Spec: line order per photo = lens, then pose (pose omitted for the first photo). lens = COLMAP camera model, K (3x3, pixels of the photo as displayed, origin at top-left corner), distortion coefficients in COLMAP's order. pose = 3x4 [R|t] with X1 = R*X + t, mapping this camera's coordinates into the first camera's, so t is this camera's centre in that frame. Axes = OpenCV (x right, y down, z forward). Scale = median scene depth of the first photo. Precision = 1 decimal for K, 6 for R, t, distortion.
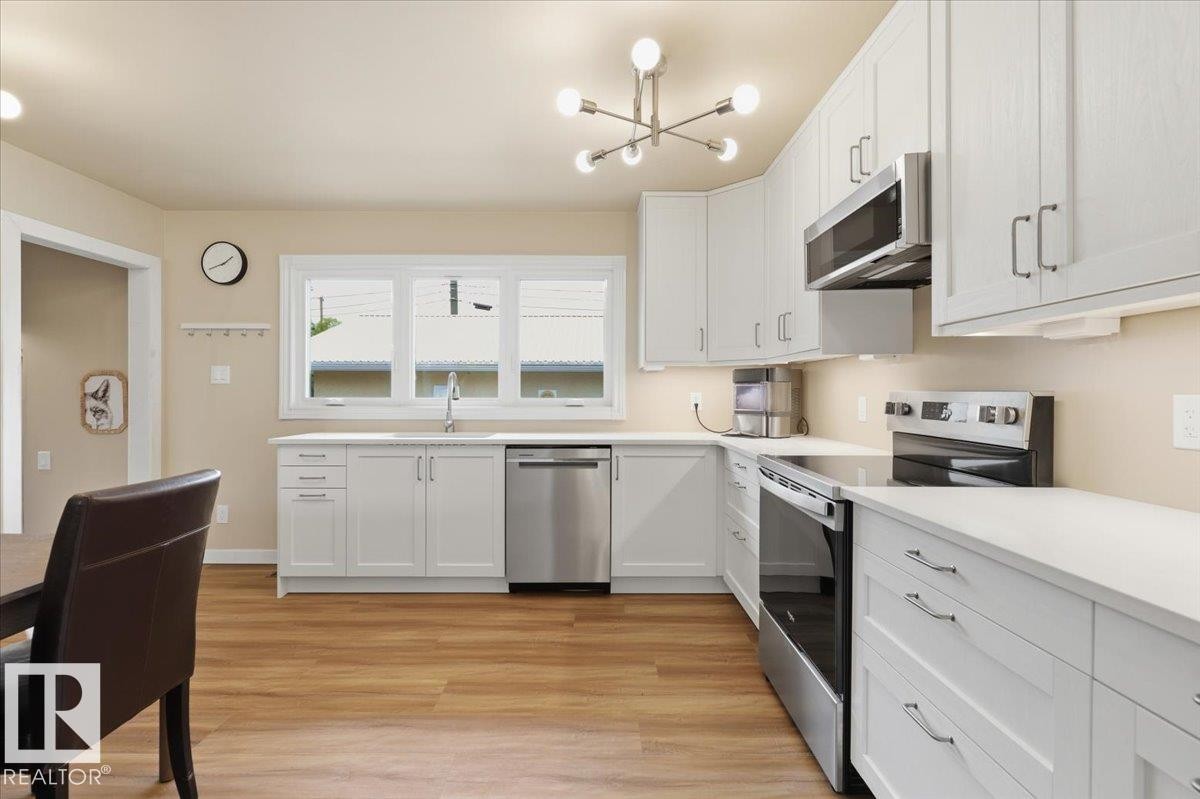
lens RADIAL K [[552.2, 0, 595.4], [0, 552.2, 394.6], [0, 0, 1]] dist [-0.001886, -0.000330]
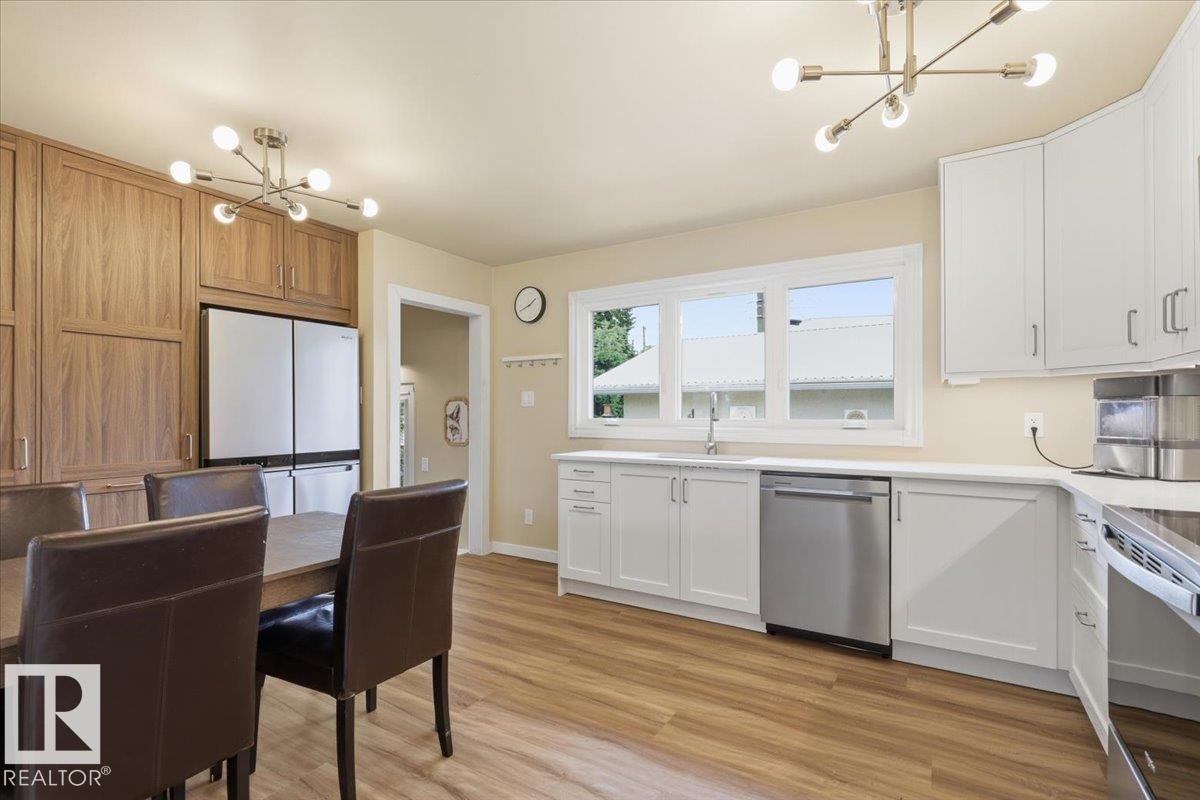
lens RADIAL K [[560.2, 0, 594.1], [0, 560.2, 411.0], [0, 0, 1]] dist [-0.000946, -0.000189]
pose [[0.847926, -0.005114, -0.530090, 0.096873], [0.001128, 0.999969, -0.007843, -0.000665], [0.530113, 0.006052, 0.847905, 0.065235]]
